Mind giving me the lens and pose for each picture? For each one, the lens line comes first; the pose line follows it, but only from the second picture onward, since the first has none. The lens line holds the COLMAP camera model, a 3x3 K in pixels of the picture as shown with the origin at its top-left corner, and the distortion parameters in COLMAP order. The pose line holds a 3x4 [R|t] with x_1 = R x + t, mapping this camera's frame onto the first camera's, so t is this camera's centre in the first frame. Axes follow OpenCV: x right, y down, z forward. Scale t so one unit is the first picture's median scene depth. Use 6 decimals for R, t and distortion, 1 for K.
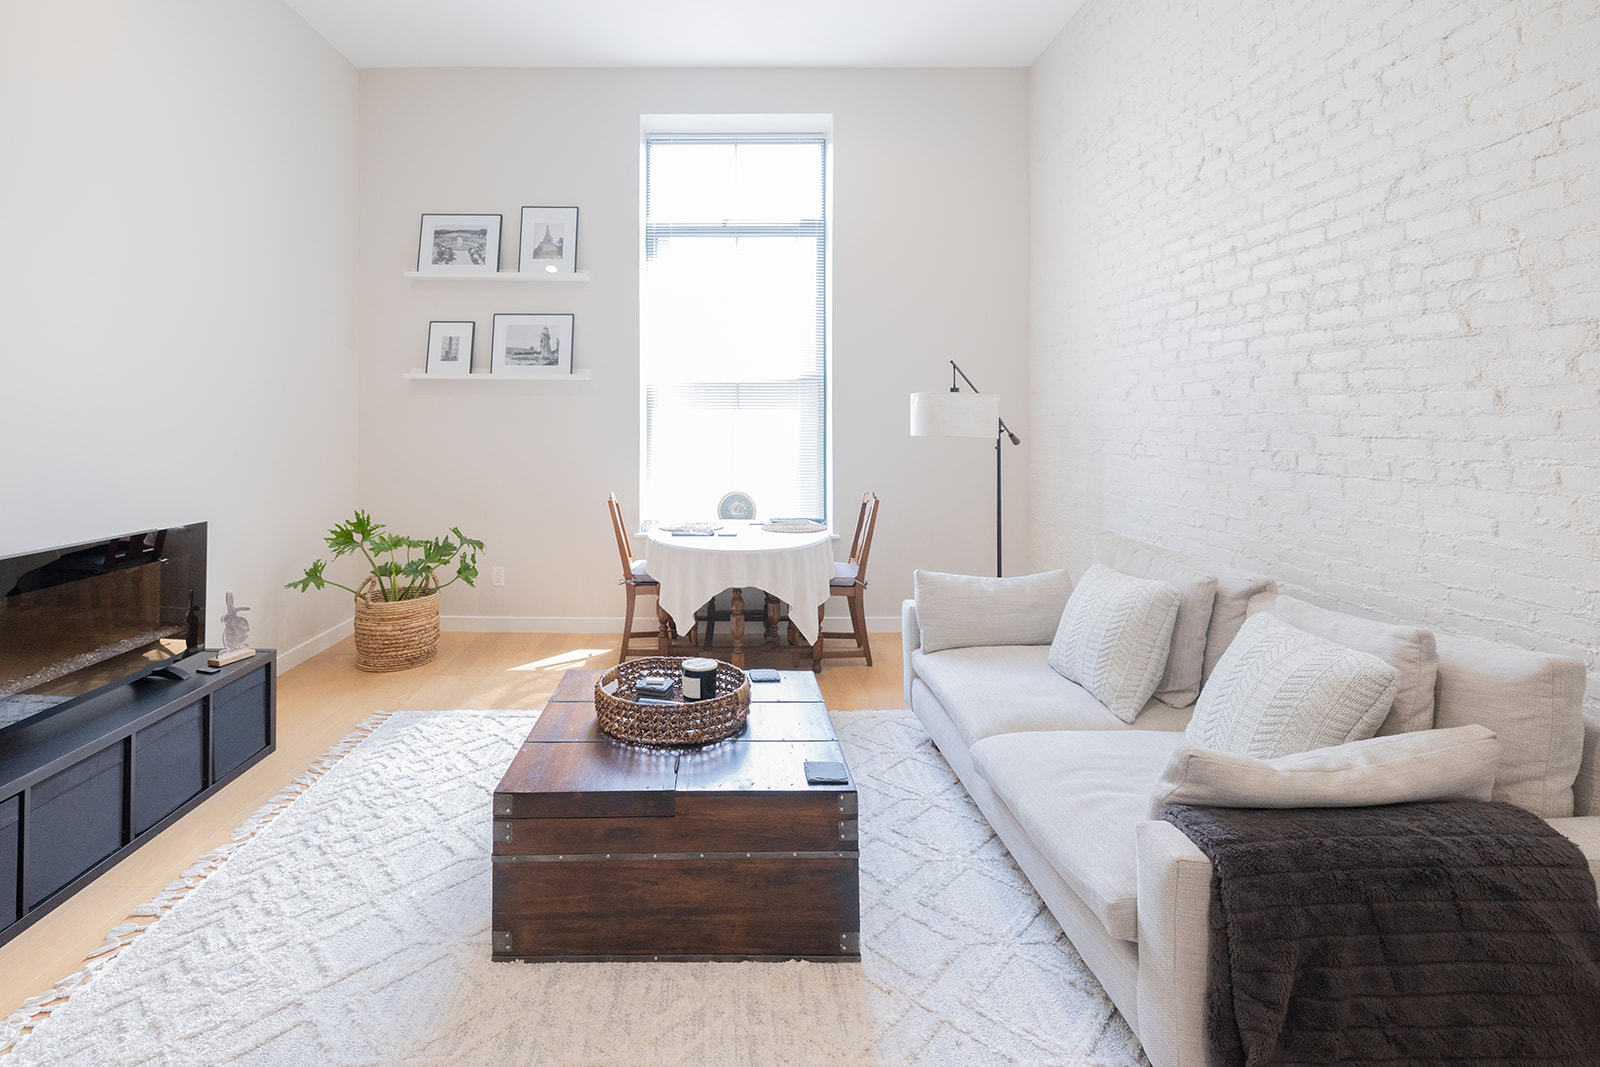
lens RADIAL K [[746.6, 0, 714.0], [0, 746.6, 413.4], [0, 0, 1]] dist [0.001067, -0.000057]
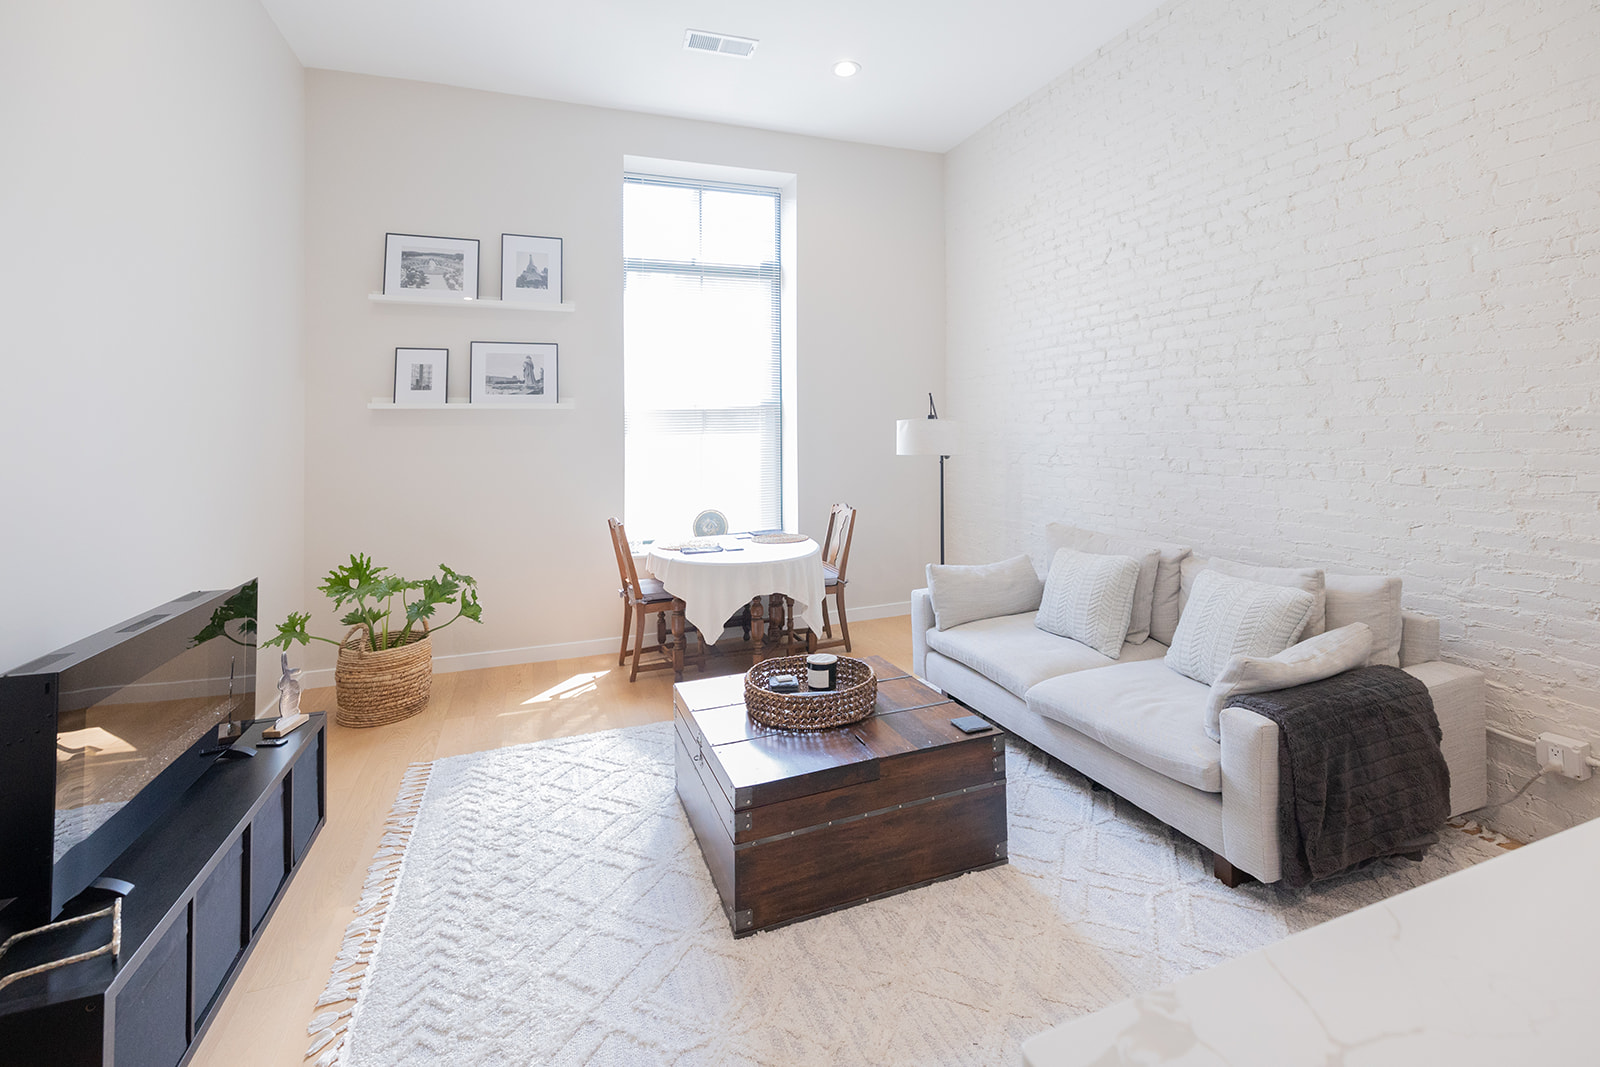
lens RADIAL K [[712.2, 0, 796.9], [0, 712.2, 426.3], [0, 0, 1]] dist [0.001566, -0.000477]
pose [[0.935161, -0.017380, 0.353796, -0.323703], [0.018861, 0.999822, -0.000740, -0.020386], [-0.353720, 0.007365, 0.935322, -0.023511]]
